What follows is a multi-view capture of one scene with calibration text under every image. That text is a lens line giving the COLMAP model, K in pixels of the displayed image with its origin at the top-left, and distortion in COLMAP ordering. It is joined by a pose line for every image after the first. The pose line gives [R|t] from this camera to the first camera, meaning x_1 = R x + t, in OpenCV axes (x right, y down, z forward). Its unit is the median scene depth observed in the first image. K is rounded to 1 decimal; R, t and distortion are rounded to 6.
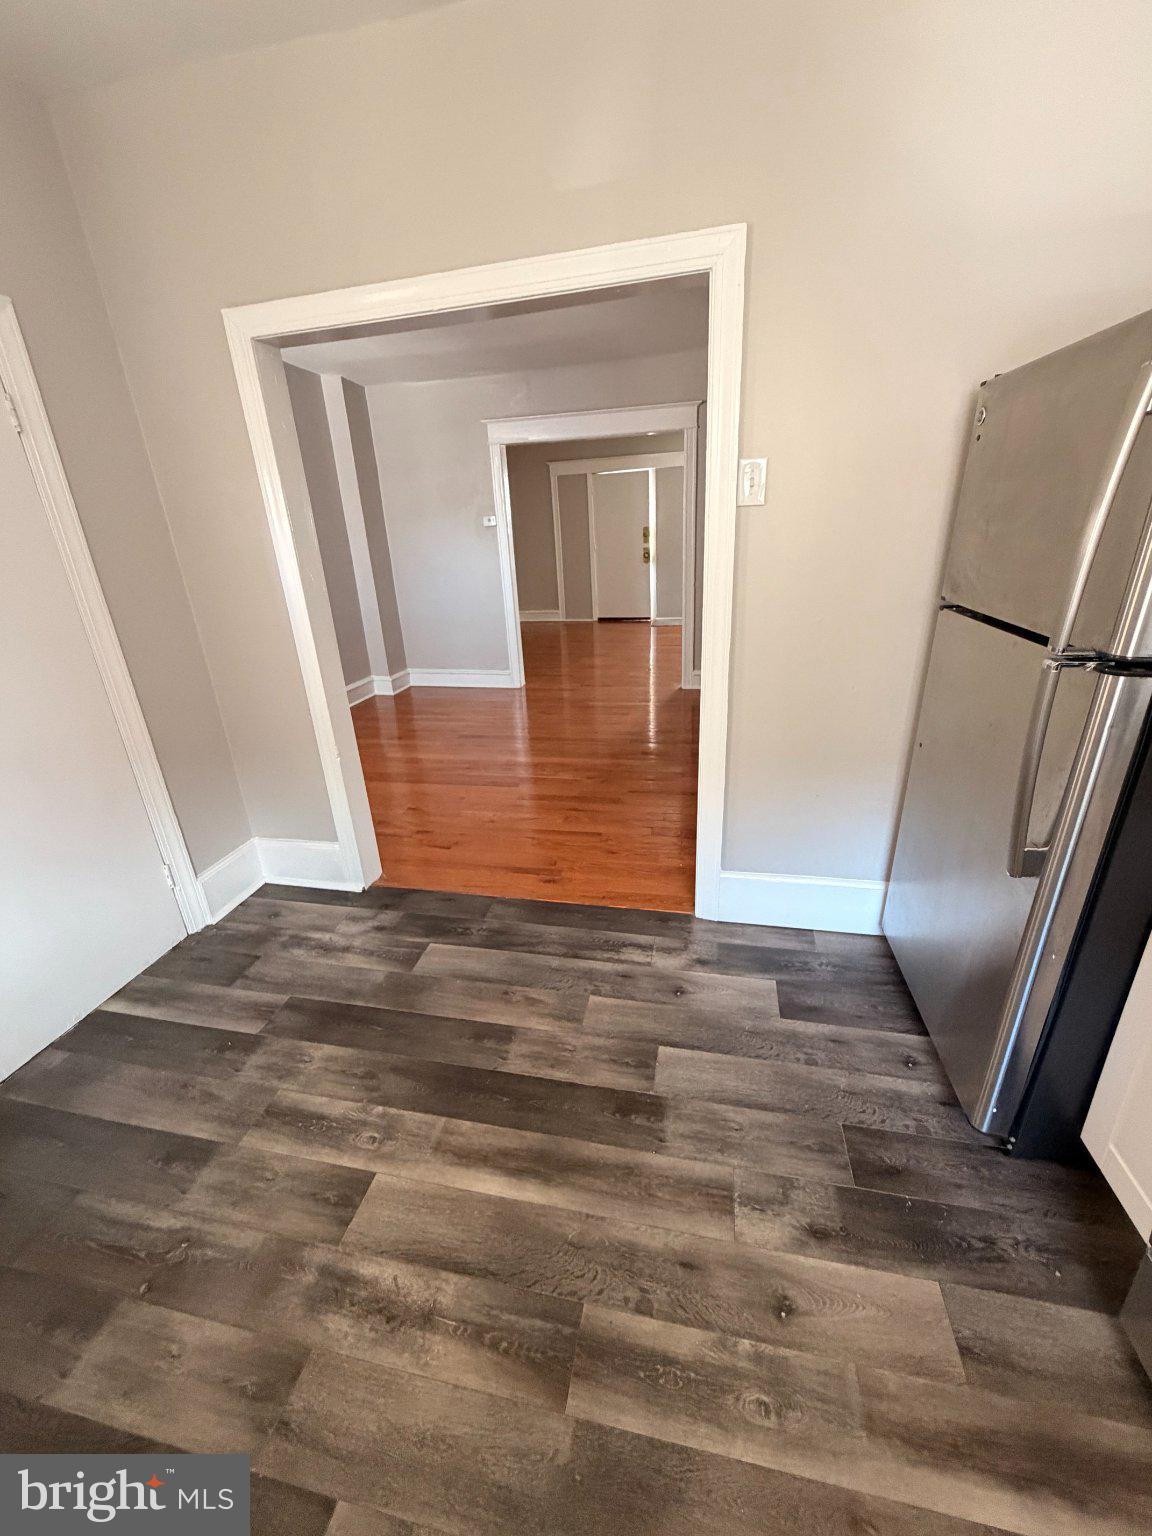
lens RADIAL K [[612.9, 0, 576.8], [0, 612.9, 767.2], [0, 0, 1]] dist [-0.000393, 0.000054]
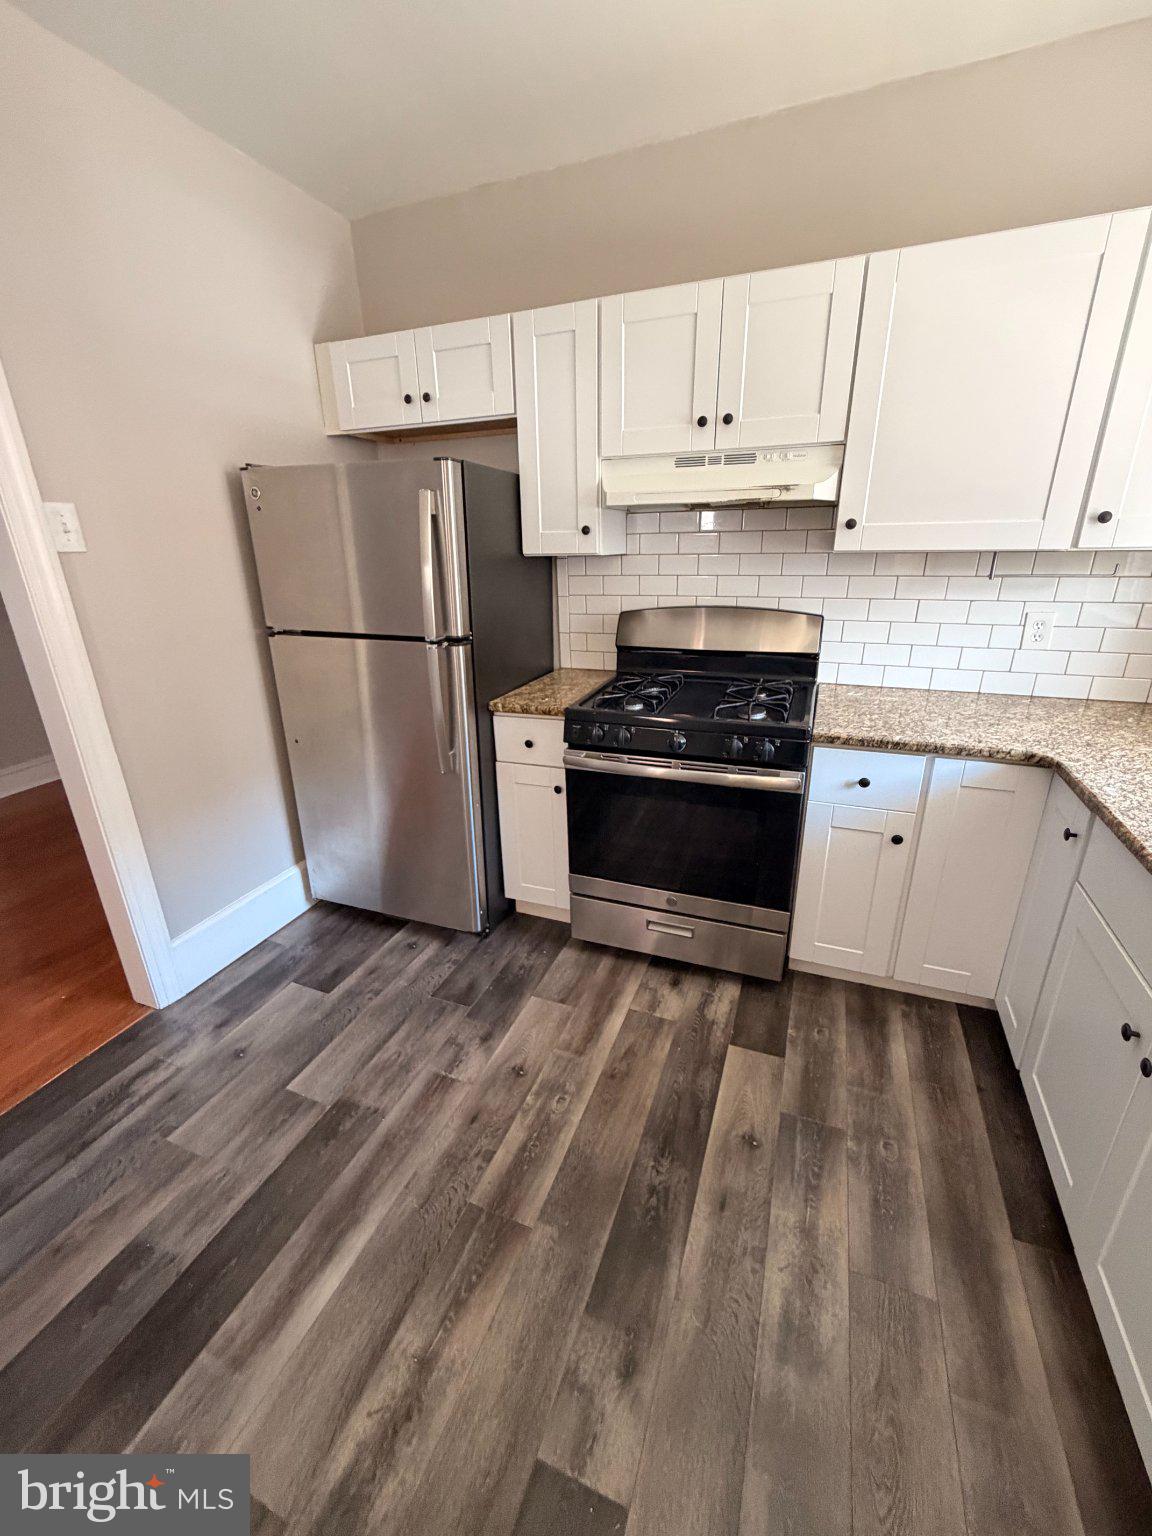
lens RADIAL K [[612.9, 0, 578.4], [0, 612.9, 764.4], [0, 0, 1]] dist [-0.000393, 0.000054]
pose [[0.165663, -0.297074, 0.940374, -0.596290], [0.370014, 0.902611, 0.219960, -0.060845], [-0.914137, 0.311512, 0.259450, 0.162636]]
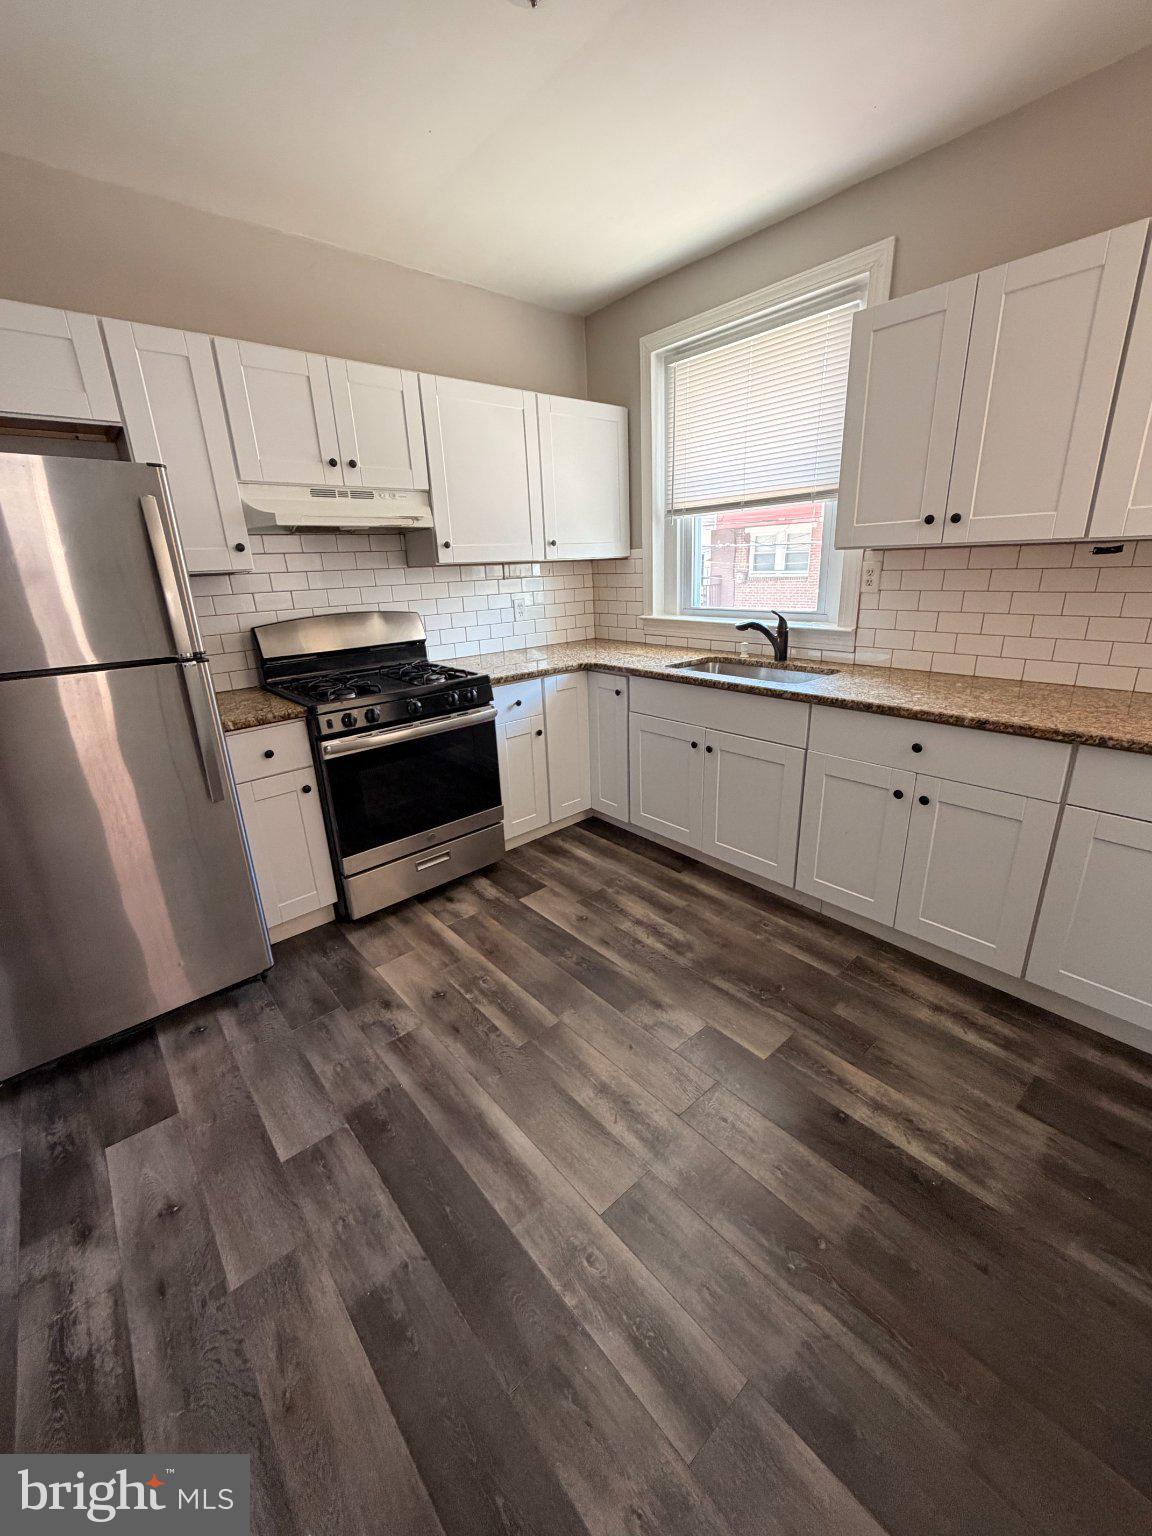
lens RADIAL K [[612.9, 0, 577.1], [0, 612.9, 765.0], [0, 0, 1]] dist [-0.000393, 0.000054]
pose [[-0.794800, -0.113558, 0.596152, -0.683924], [0.291000, 0.790723, 0.538588, -0.346221], [-0.532552, 0.601550, -0.595421, 1.019694]]
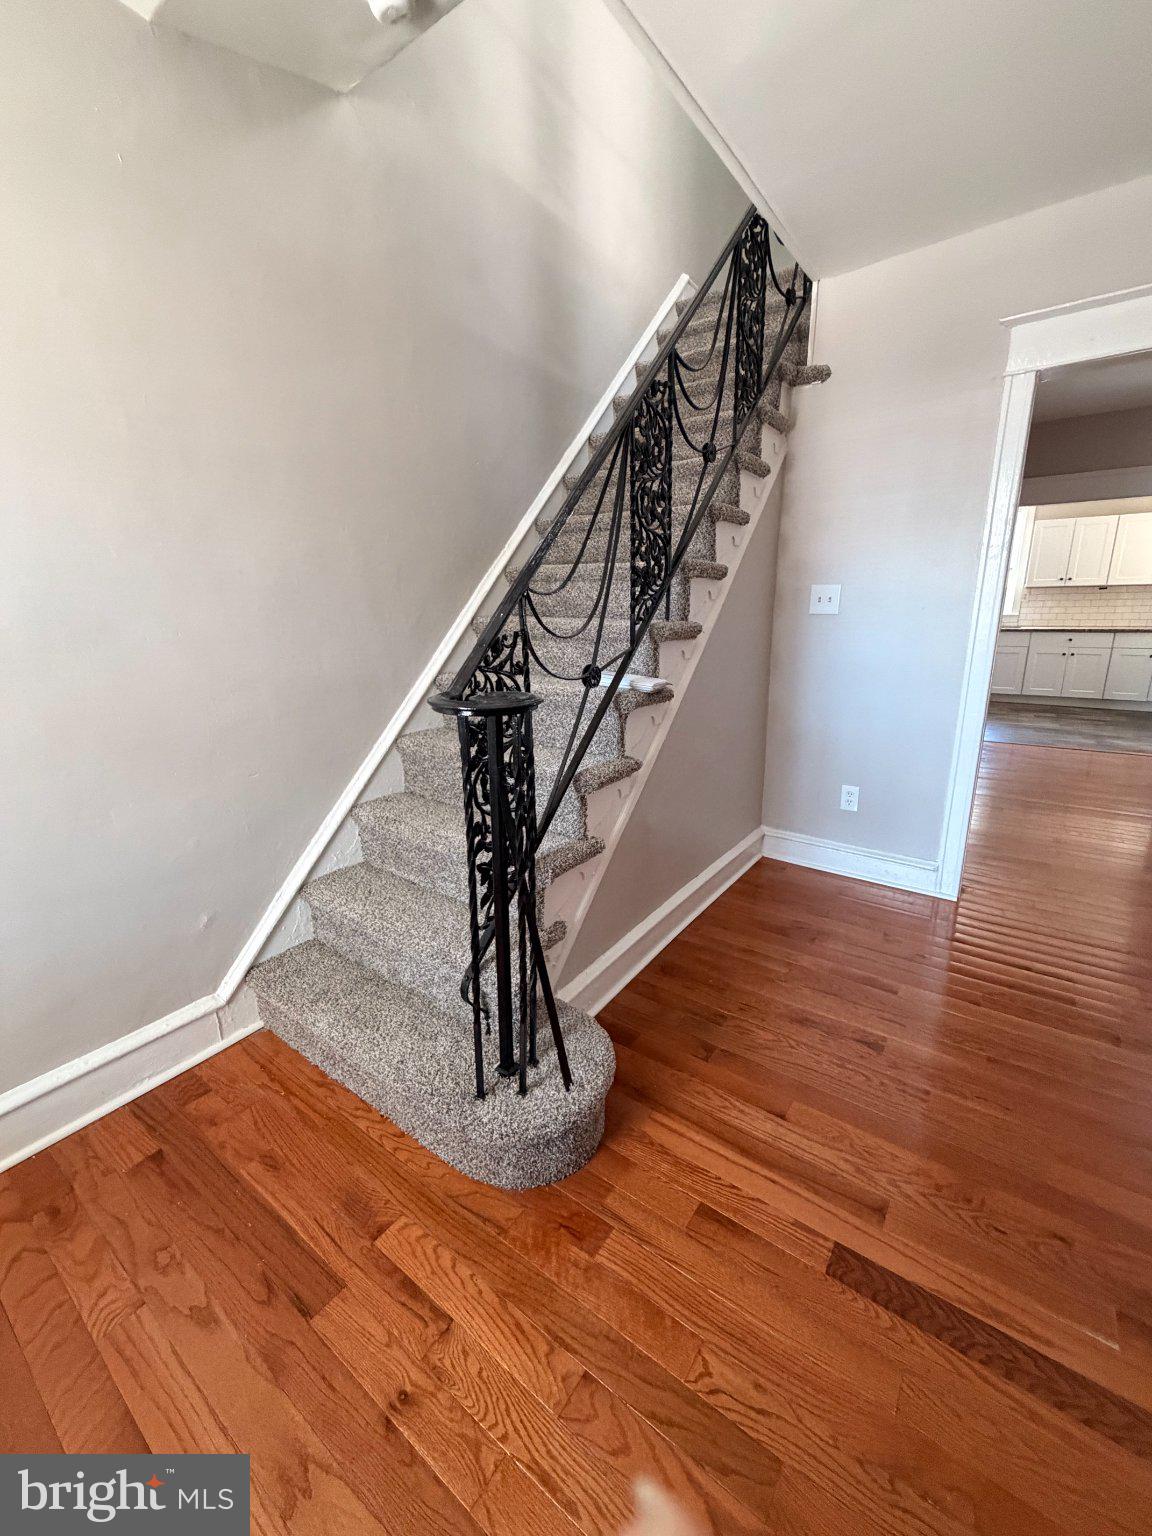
lens RADIAL K [[612.9, 0, 577.4], [0, 612.9, 763.9], [0, 0, 1]] dist [-0.000393, 0.000054]
pose [[-0.913171, -0.032413, 0.406287, 0.873065], [0.210309, 0.816405, 0.537822, -1.868470], [-0.349127, 0.576570, -0.738700, 4.809953]]
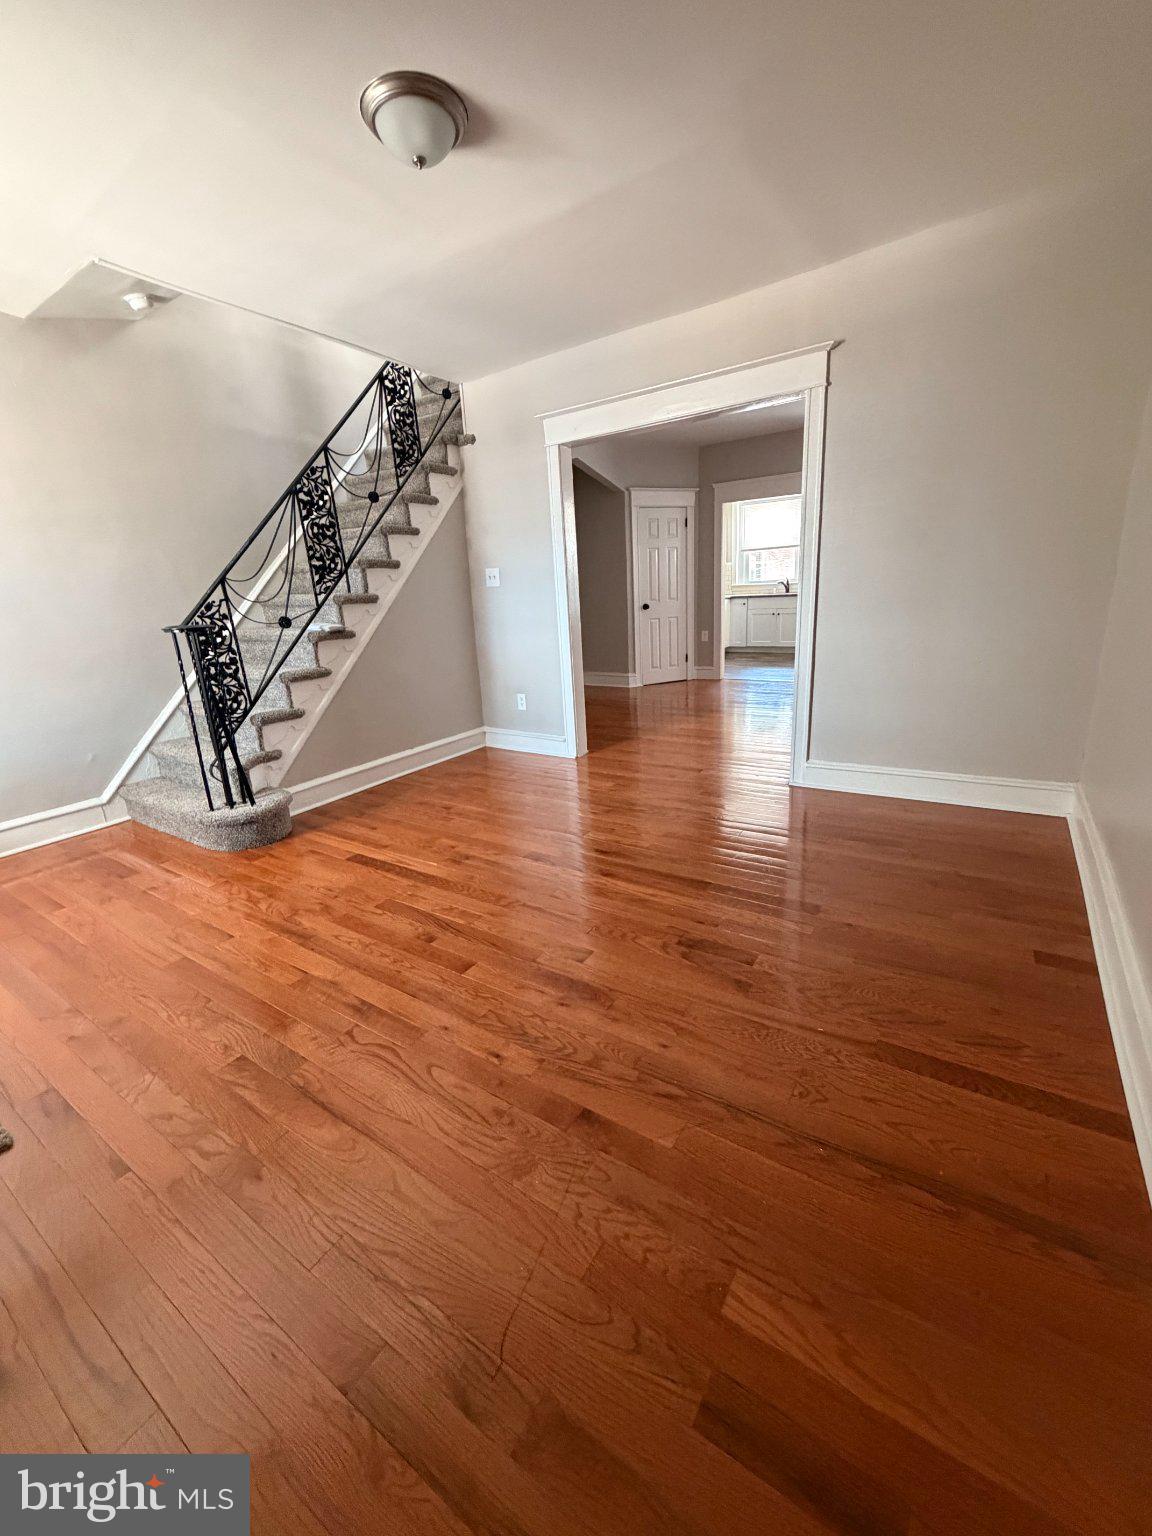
lens RADIAL K [[612.9, 0, 576.5], [0, 612.9, 763.5], [0, 0, 1]] dist [-0.000393, 0.000054]
pose [[-0.927442, -0.003134, 0.373955, -0.414671], [0.226175, 0.791652, 0.567567, -1.993135], [-0.297821, 0.610965, -0.733502, 5.453258]]
